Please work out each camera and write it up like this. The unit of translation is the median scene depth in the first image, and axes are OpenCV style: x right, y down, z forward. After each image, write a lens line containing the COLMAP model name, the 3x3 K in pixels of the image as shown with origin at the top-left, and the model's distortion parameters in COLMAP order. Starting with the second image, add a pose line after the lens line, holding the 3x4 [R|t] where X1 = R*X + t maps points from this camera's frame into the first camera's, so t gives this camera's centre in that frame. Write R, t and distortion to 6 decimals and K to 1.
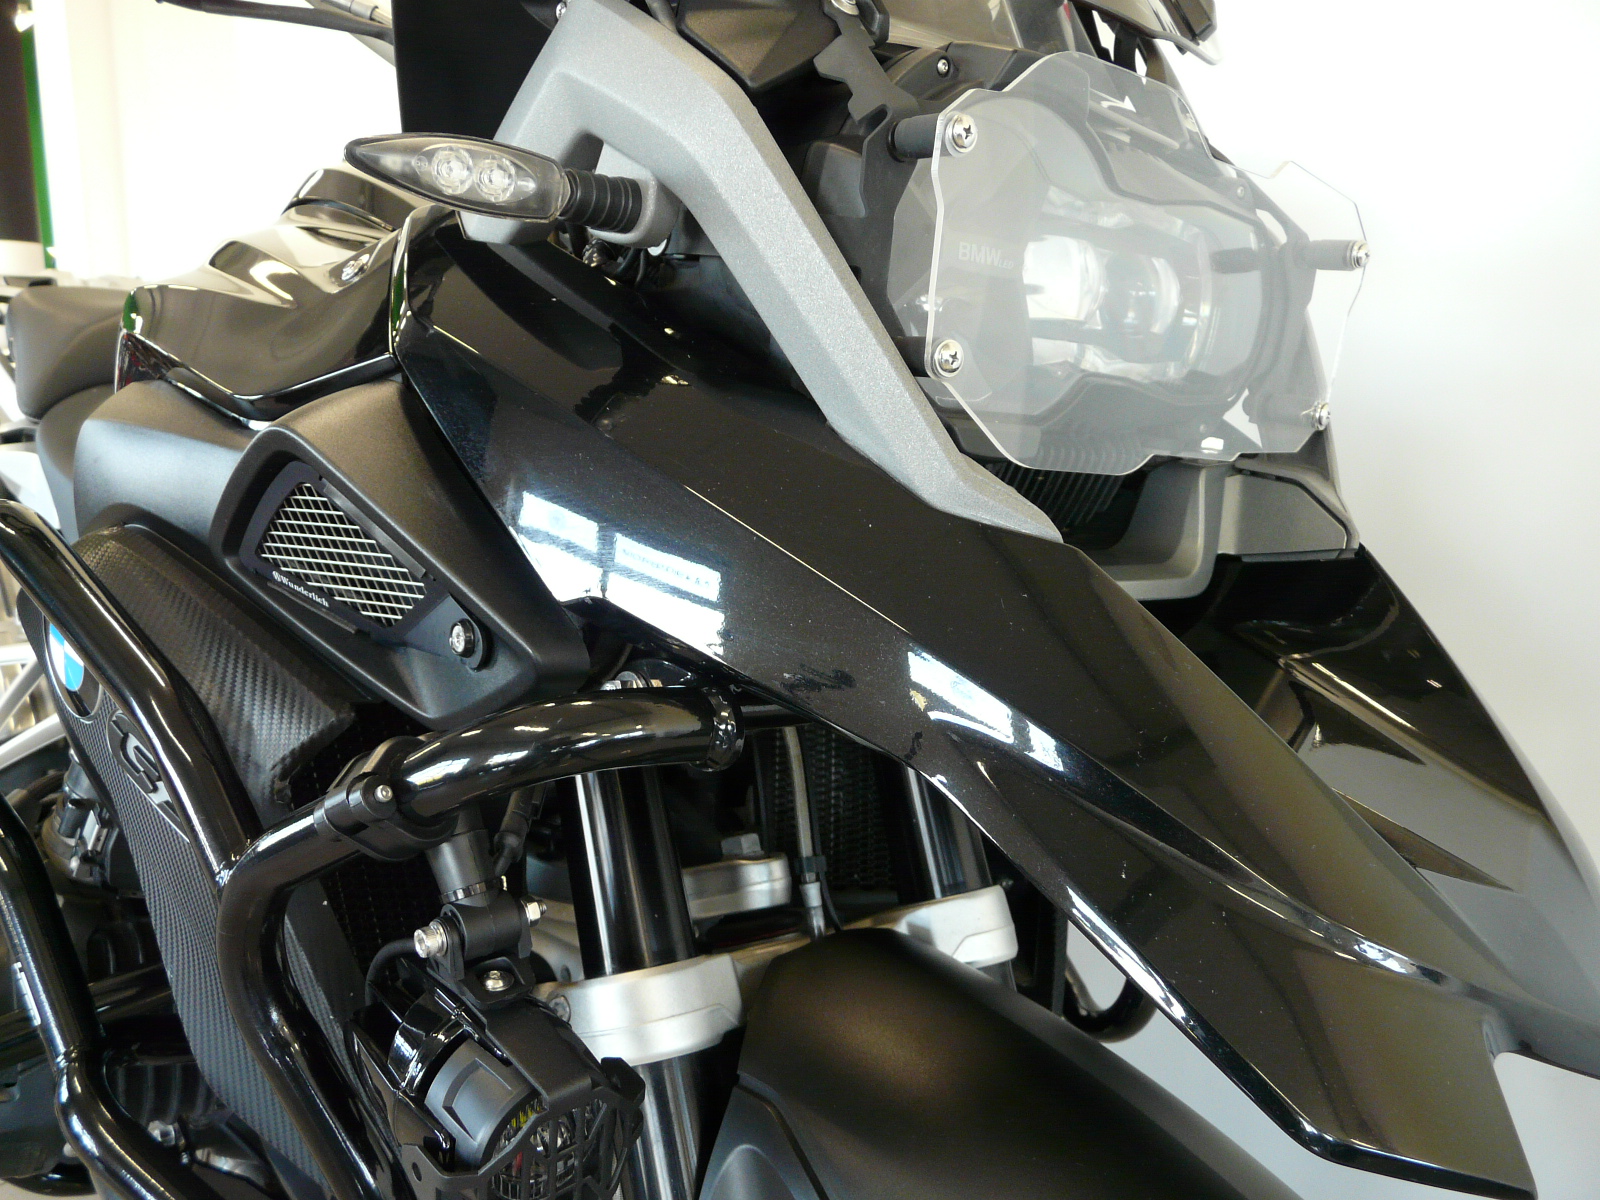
lens RADIAL K [[1329.9, 0, 805.8], [0, 1329.9, 610.3], [0, 0, 1]] dist [-0.085816, 0.107848]
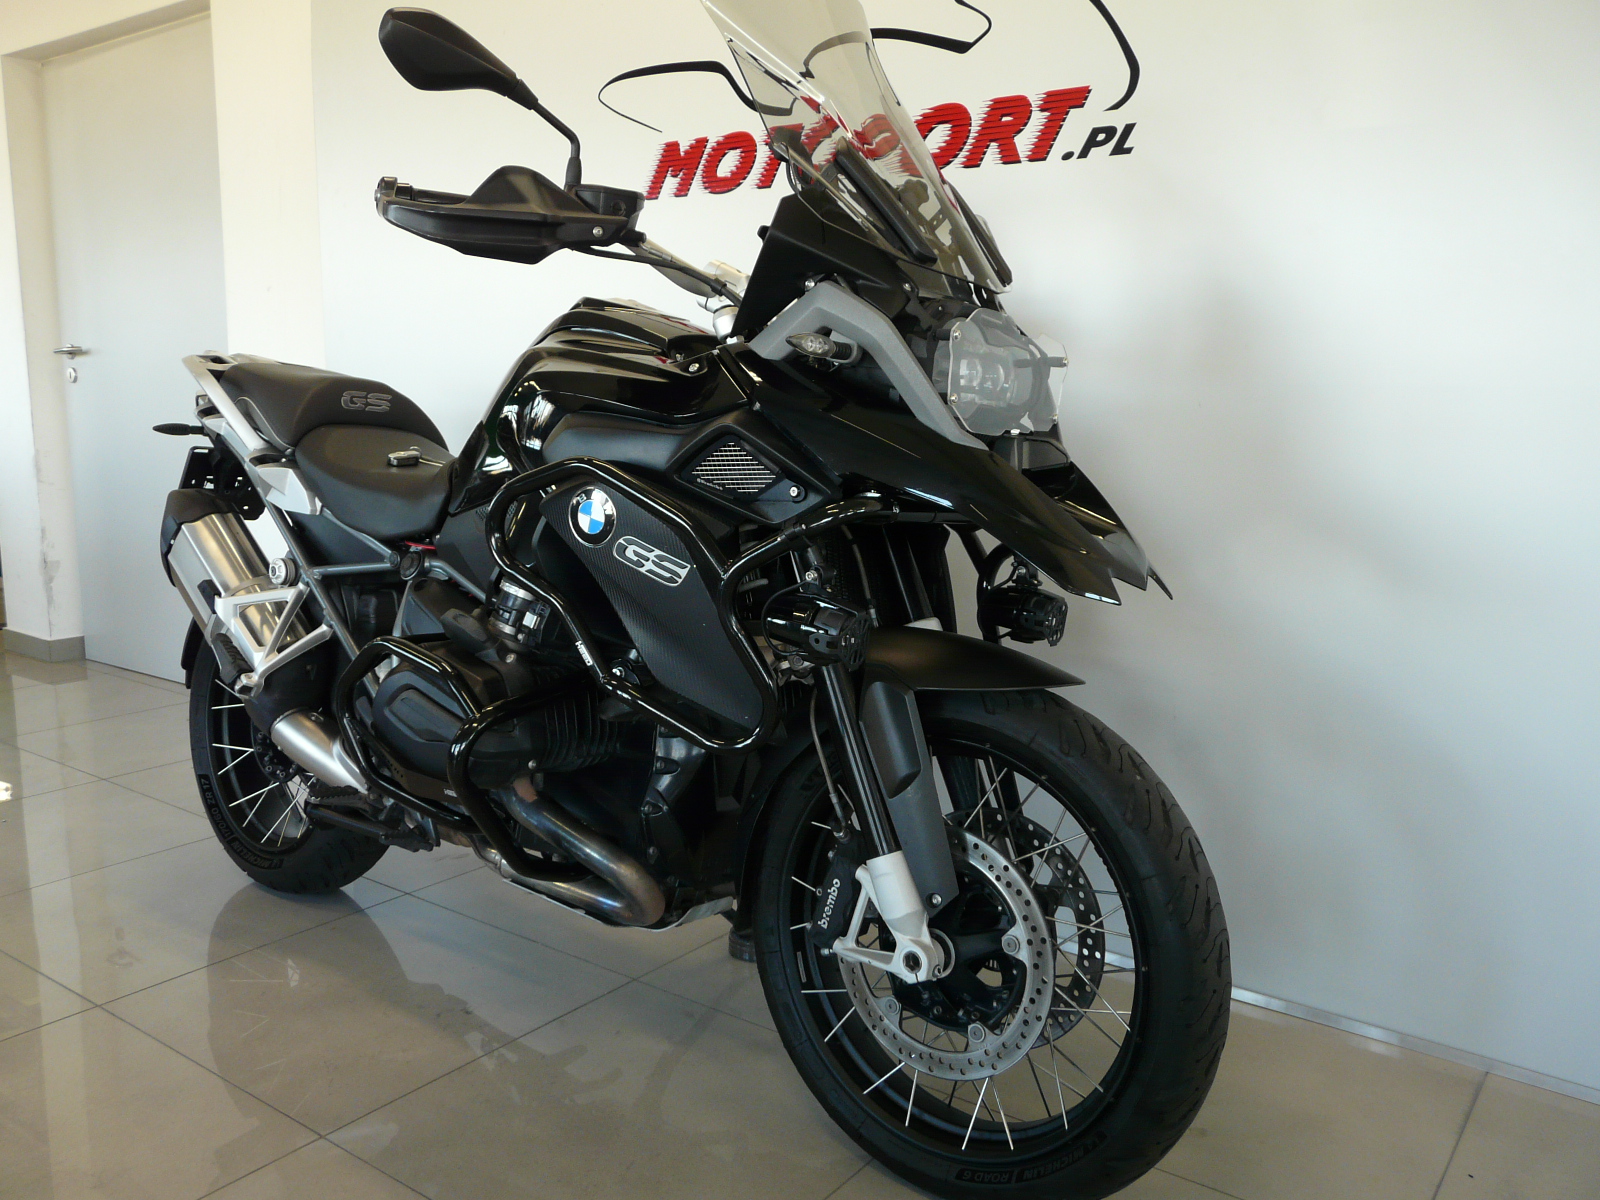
lens RADIAL K [[1329.9, 0, 795.3], [0, 1329.9, 608.7], [0, 0, 1]] dist [-0.085816, 0.107848]
pose [[0.980342, -0.038762, 0.193462, -0.738420], [0.046144, 0.998363, -0.033794, 0.337537], [-0.191835, 0.042057, 0.980526, -1.702705]]
